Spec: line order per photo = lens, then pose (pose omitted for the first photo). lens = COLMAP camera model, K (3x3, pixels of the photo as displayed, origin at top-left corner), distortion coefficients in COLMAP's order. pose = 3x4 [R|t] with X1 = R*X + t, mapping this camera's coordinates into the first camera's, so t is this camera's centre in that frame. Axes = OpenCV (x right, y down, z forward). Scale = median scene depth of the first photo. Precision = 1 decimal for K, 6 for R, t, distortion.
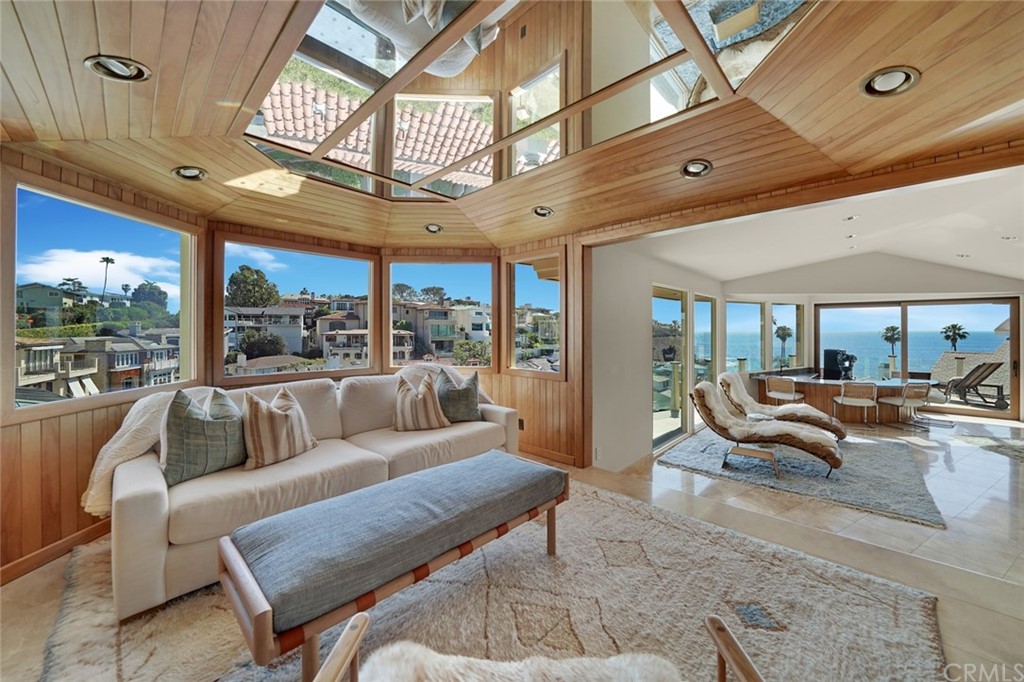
lens RADIAL K [[383.1, 0, 522.1], [0, 383.1, 327.5], [0, 0, 1]] dist [-0.017469, 0.000223]
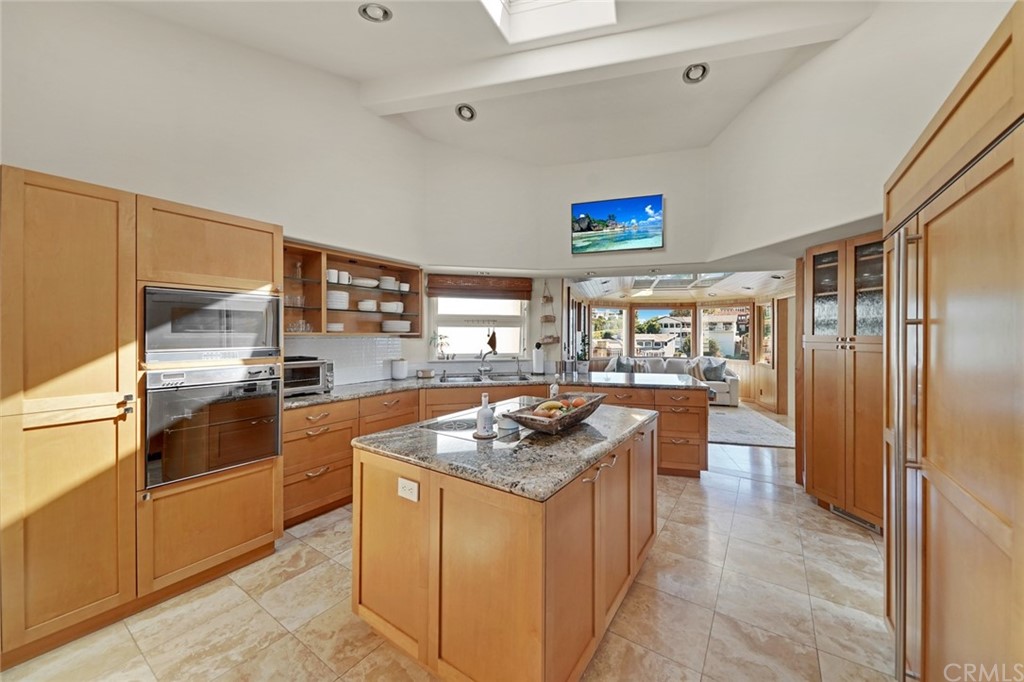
lens RADIAL K [[365.5, 0, 512.0], [0, 365.5, 341.0], [0, 0, 1]] dist [-0.019582, -0.000067]
pose [[0.461584, 0.018154, -0.886911, 0.091009], [0.002786, 0.999756, 0.021914, -0.003743], [0.887092, -0.012586, 0.461421, -0.081808]]
